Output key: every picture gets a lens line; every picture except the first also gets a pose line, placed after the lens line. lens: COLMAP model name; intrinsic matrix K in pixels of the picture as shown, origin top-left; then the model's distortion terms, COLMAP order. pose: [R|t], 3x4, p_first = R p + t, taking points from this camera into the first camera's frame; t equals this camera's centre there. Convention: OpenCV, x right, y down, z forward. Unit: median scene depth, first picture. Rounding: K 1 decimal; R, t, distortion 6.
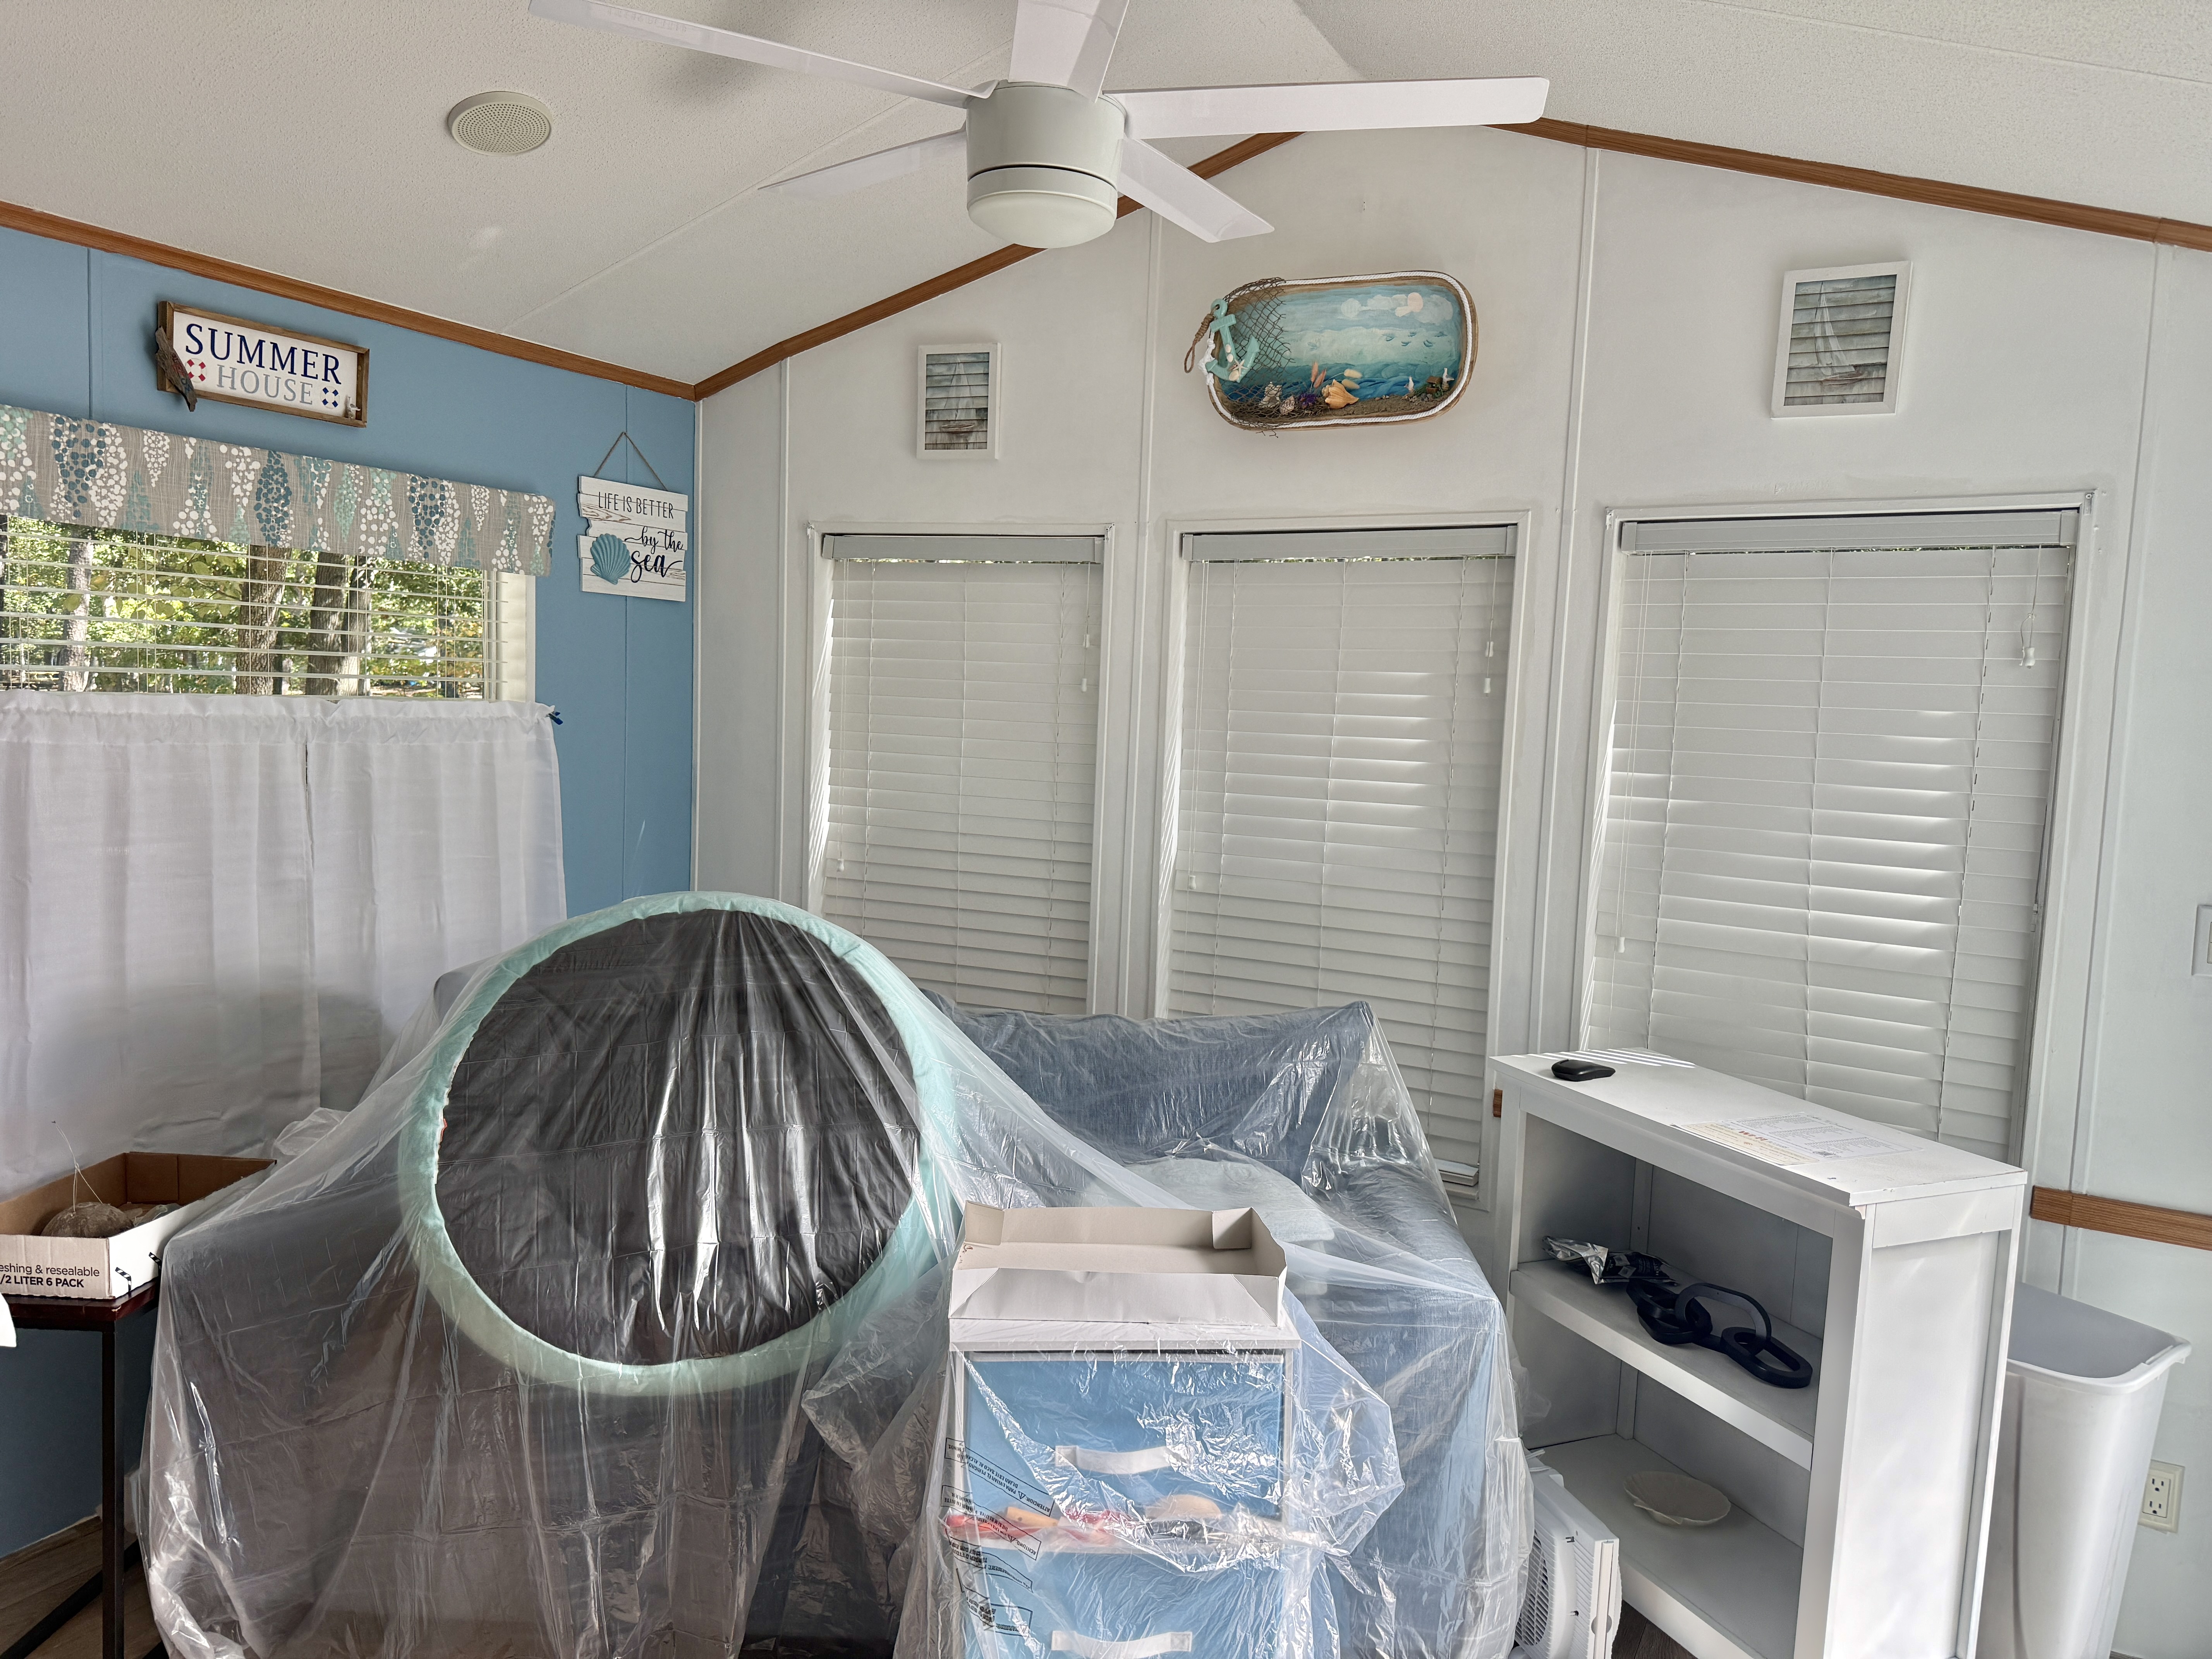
lens RADIAL K [[1544.3, 0, 1114.1], [0, 1544.3, 836.7], [0, 0, 1]] dist [0.076357, -0.104262]
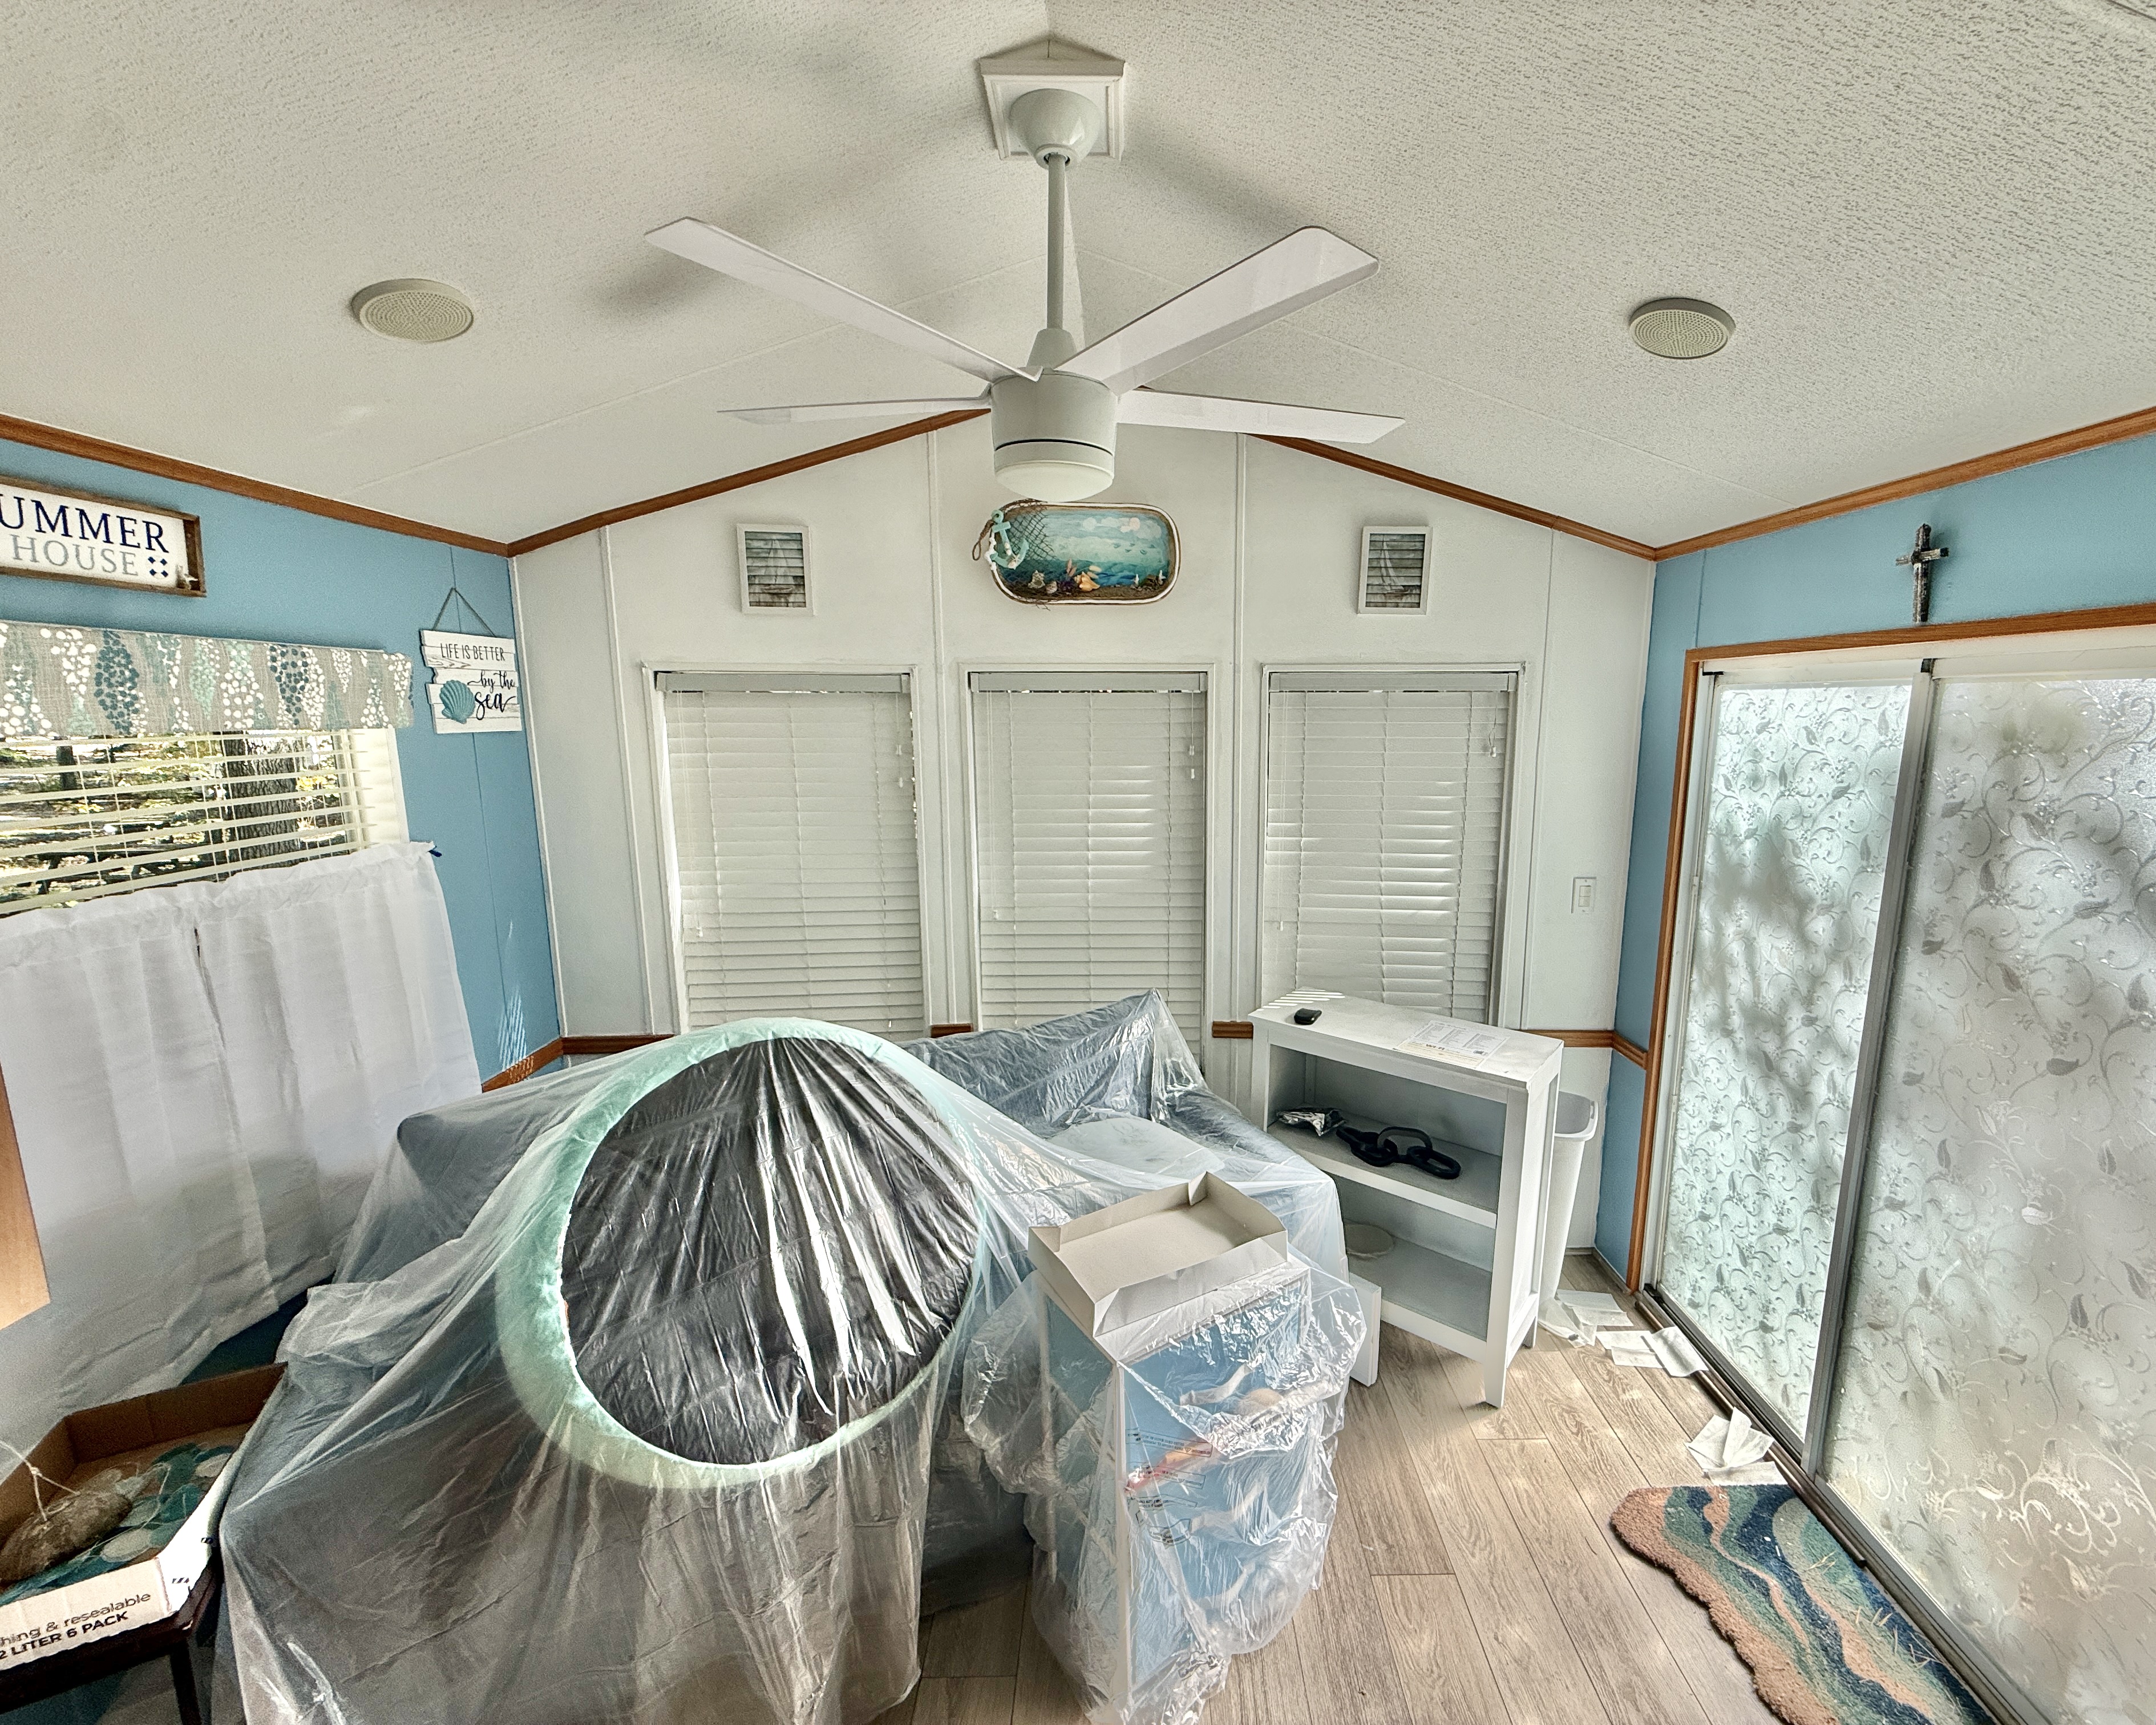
lens RADIAL K [[909.7, 0, 1148.7], [0, 909.7, 865.4], [0, 0, 1]] dist [0.000716, -0.000252]
pose [[0.874912, -0.119347, 0.469346, -0.255271], [0.077776, 0.991205, 0.107064, -0.113105], [-0.477996, -0.057168, 0.876500, 0.214919]]
